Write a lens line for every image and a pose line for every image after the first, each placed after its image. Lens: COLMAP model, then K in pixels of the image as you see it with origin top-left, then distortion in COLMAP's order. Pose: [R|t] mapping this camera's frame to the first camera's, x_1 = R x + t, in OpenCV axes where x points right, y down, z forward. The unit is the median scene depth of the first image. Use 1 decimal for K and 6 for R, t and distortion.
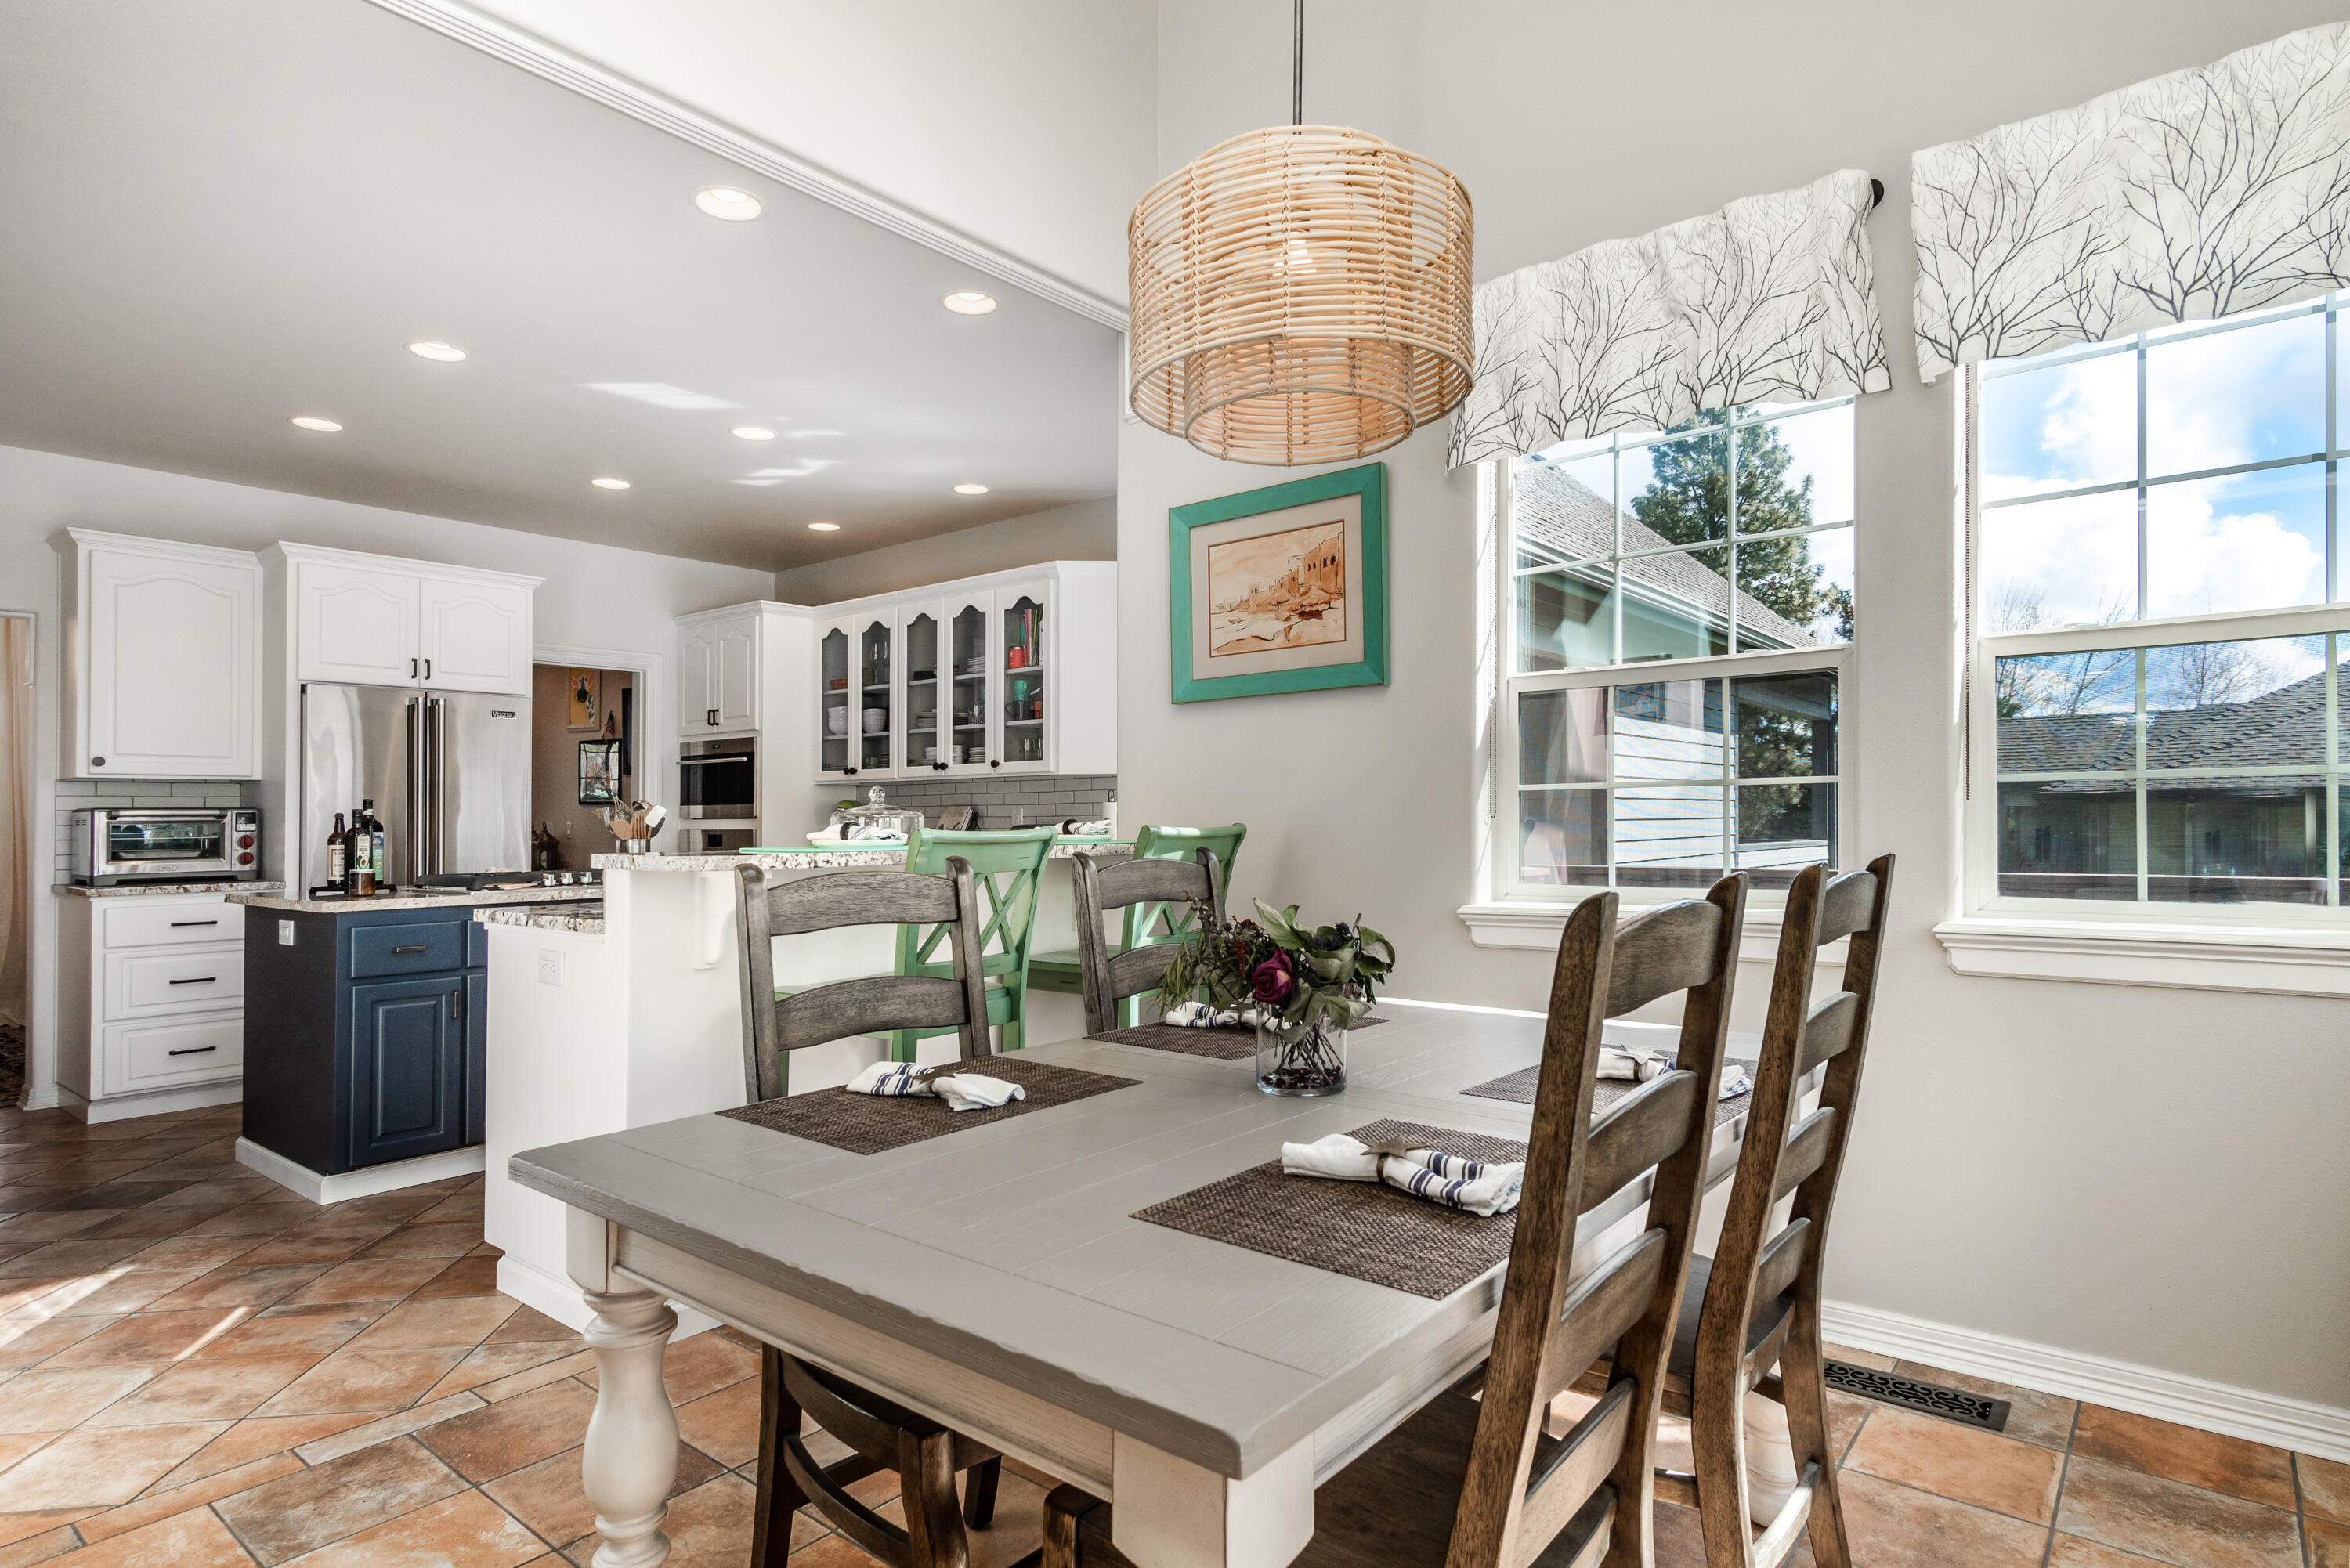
lens RADIAL K [[1235.5, 0, 1171.2], [0, 1235.5, 818.6], [0, 0, 1]] dist [0.003763, 0.001374]
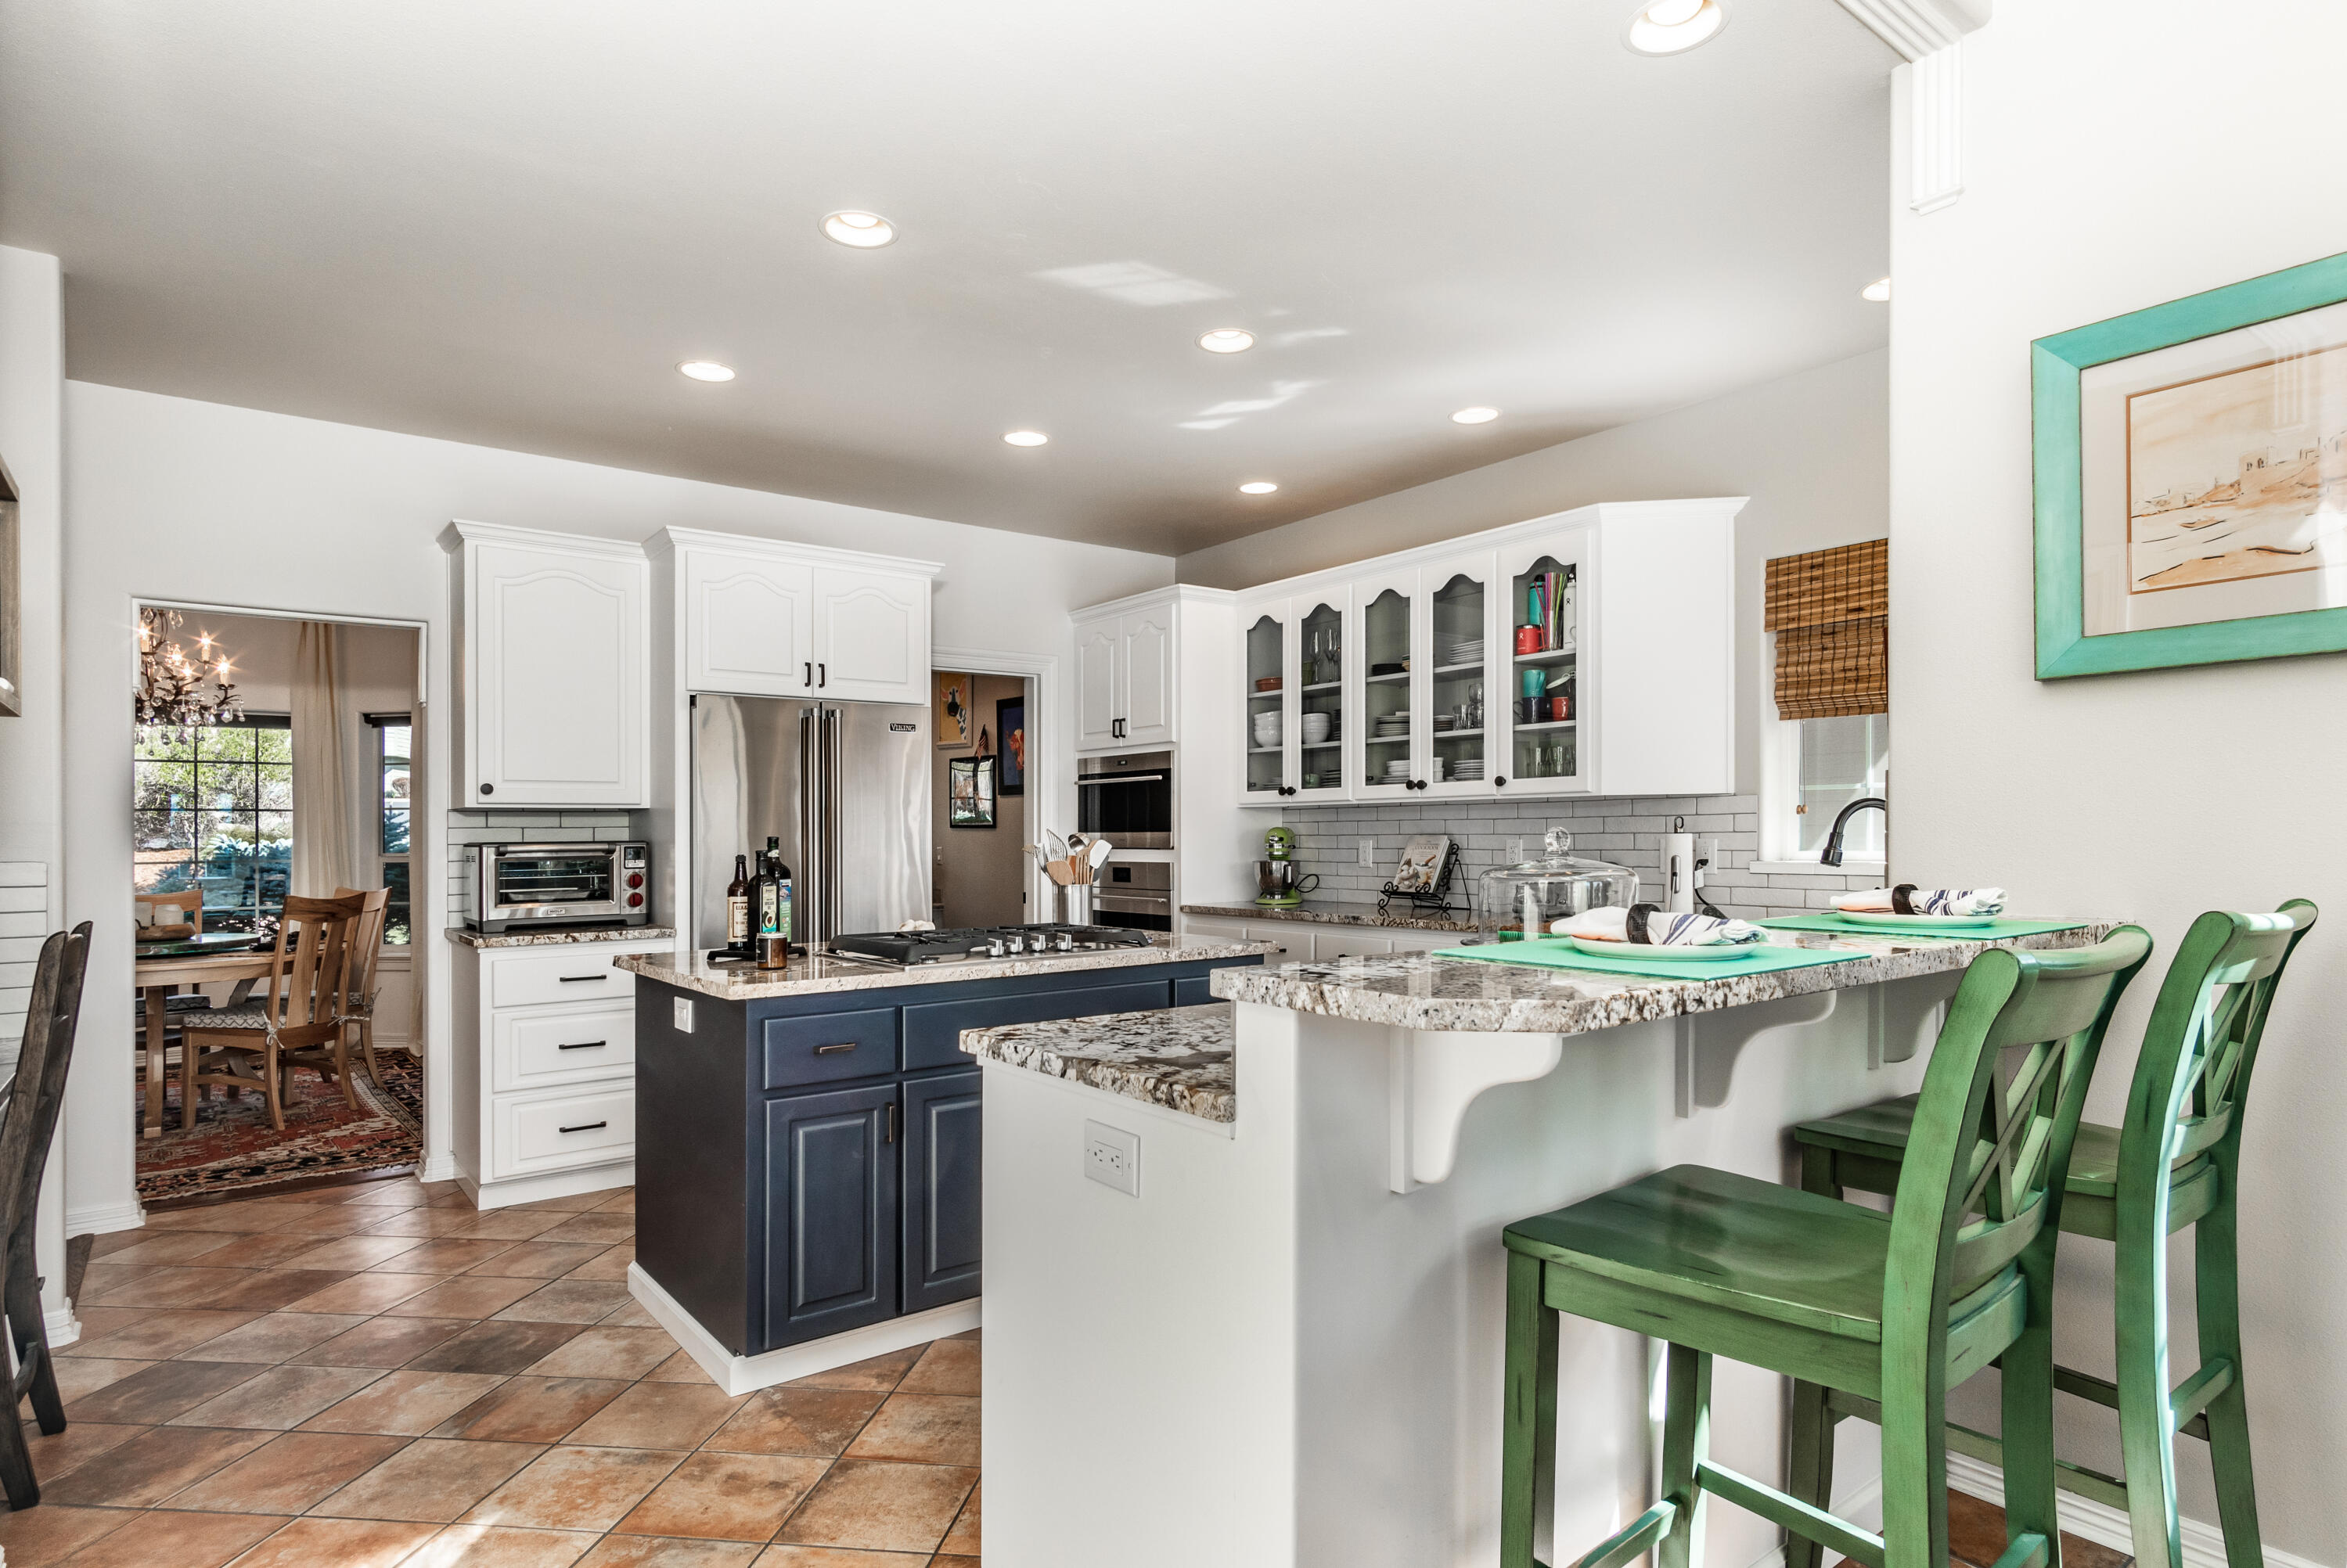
lens RADIAL K [[1249.0, 0, 1176.9], [0, 1249.0, 854.3], [0, 0, 1]] dist [-0.000506, -0.000313]
pose [[0.973614, 0.004658, -0.228152, -0.167481], [-0.000583, 0.999839, 0.017925, -0.014012], [0.228199, -0.017319, 0.973461, 0.221591]]
